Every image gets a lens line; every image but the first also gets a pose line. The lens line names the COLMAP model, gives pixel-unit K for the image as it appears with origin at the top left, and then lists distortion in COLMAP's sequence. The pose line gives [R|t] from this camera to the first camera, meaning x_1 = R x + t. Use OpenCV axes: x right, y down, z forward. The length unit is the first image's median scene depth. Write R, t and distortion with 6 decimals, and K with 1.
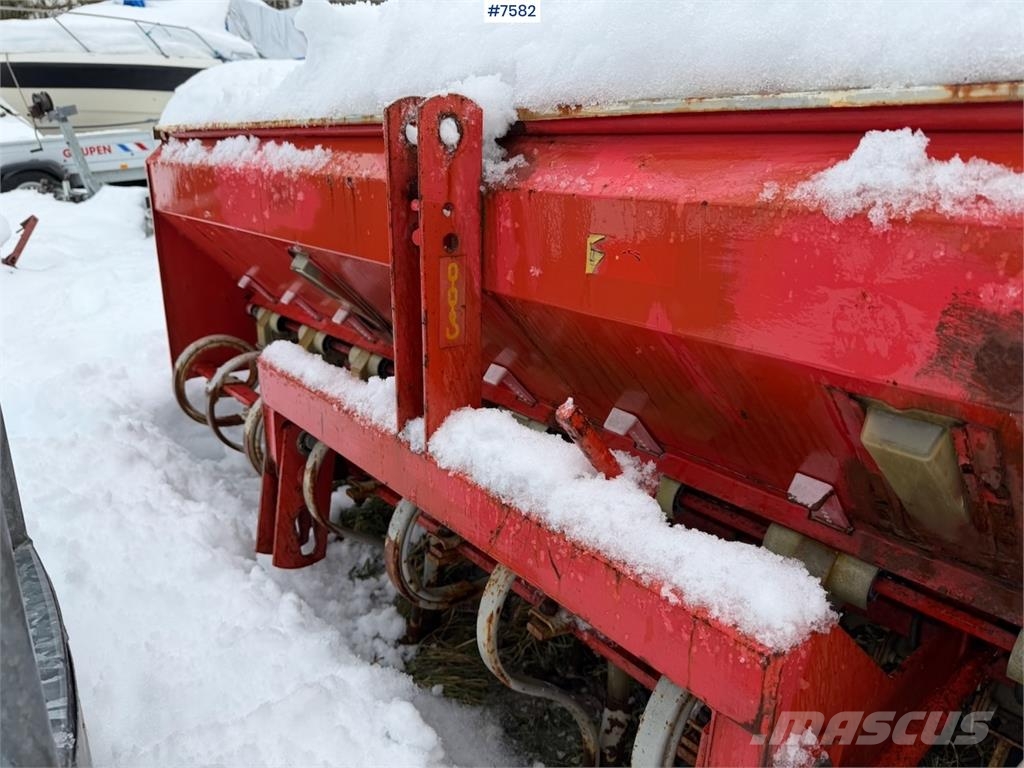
lens RADIAL K [[750.4, 0, 502.9], [0, 750.4, 383.8], [0, 0, 1]] dist [0.054045, -0.046284]
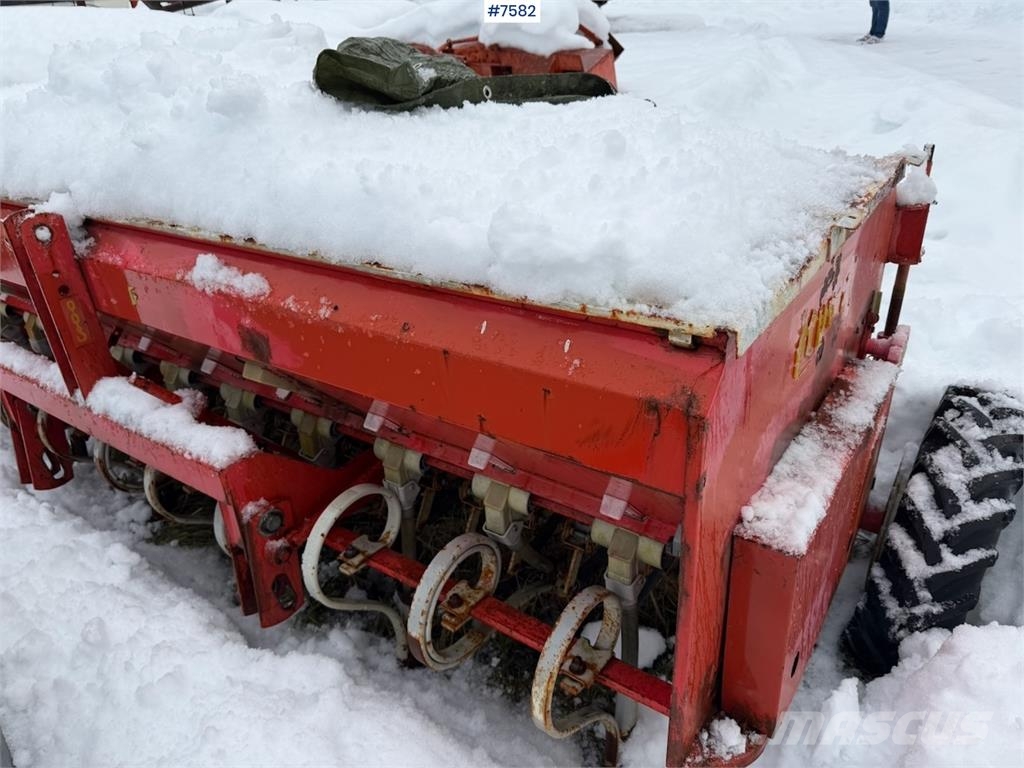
lens RADIAL K [[721.1, 0, 515.5], [0, 721.1, 390.9], [0, 0, 1]] dist [0.087177, -0.134887]
pose [[0.956132, -0.192028, 0.221216, 0.342241], [0.151212, 0.970318, 0.188728, -0.081175], [-0.250891, -0.146998, 0.956789, -0.620569]]
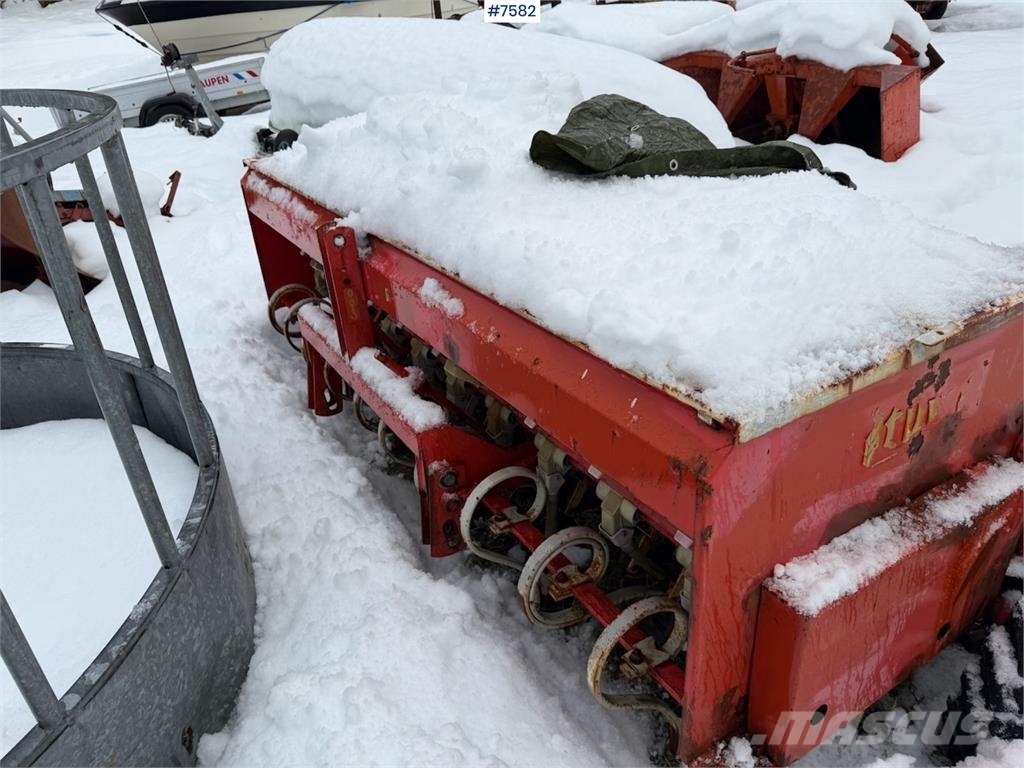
lens RADIAL K [[713.7, 0, 512.0], [0, 713.7, 384.0], [0, 0, 1]] dist [0.088213, -0.101036]
pose [[0.990024, -0.008435, -0.140647, 0.520367], [0.032692, 0.984718, 0.171062, -0.161252], [0.137055, -0.173953, 0.975170, -0.836126]]
